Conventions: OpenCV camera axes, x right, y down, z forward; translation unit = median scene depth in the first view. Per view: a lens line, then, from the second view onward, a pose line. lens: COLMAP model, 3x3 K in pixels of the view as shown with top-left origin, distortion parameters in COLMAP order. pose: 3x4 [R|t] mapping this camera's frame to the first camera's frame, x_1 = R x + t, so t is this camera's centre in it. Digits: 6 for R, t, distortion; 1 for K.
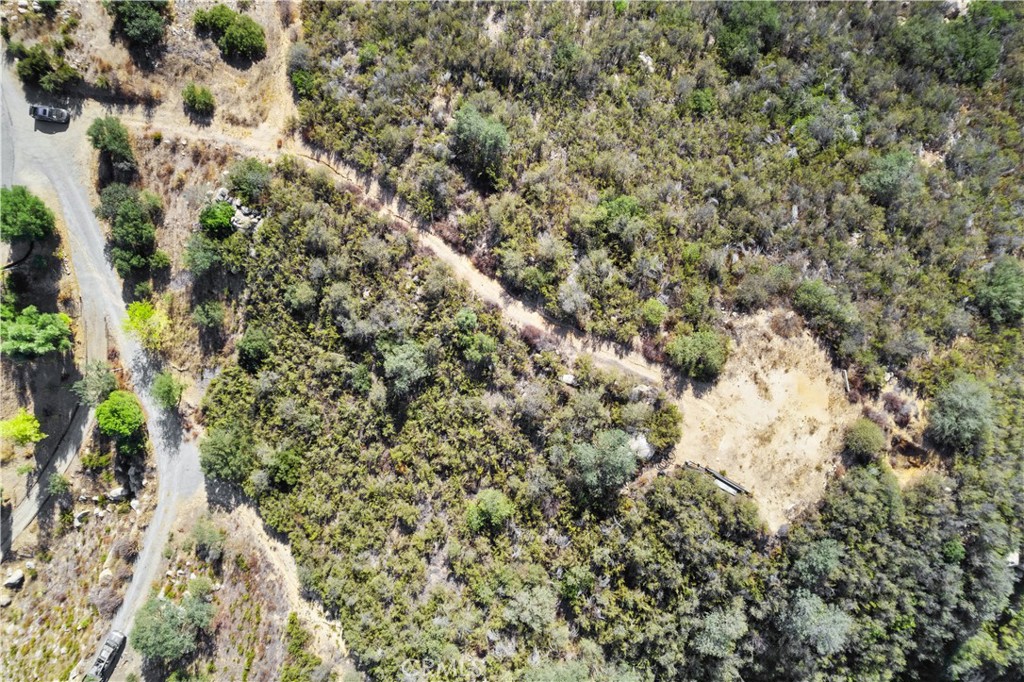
lens RADIAL K [[657.3, 0, 514.2], [0, 657.3, 340.6], [0, 0, 1]] dist [-0.073911, 0.069942]
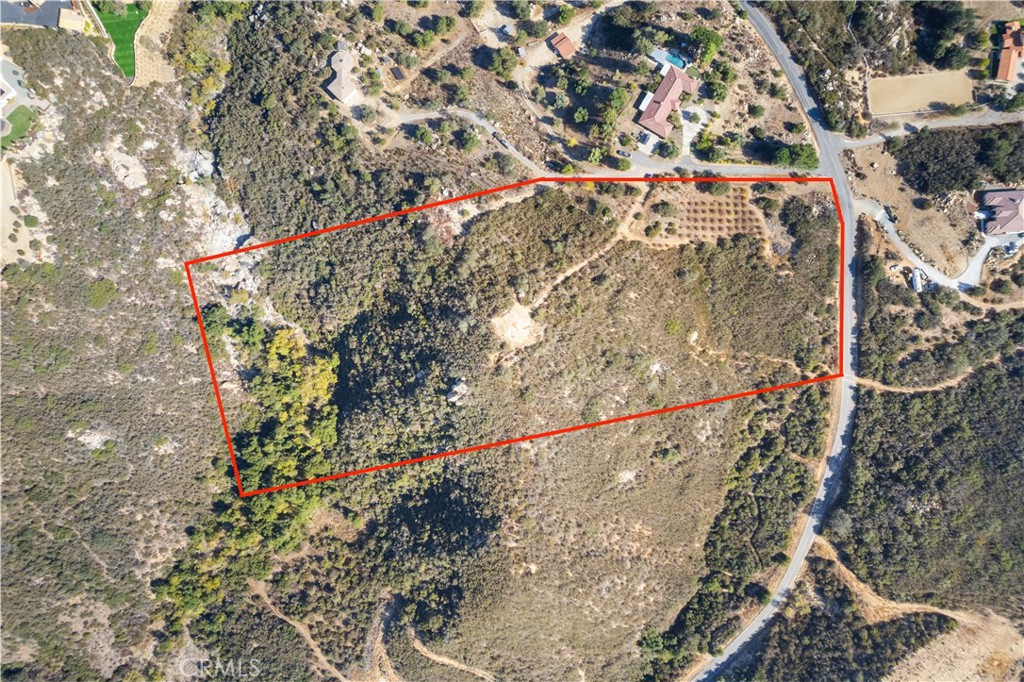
lens RADIAL K [[657.3, 0, 514.2], [0, 657.3, 340.6], [0, 0, 1]] dist [-0.073911, 0.069942]
pose [[-0.307560, 0.951490, 0.008531, 0.417833], [-0.951482, -0.307621, 0.007136, 0.083493], [0.009414, -0.005922, 0.999938, -2.972913]]
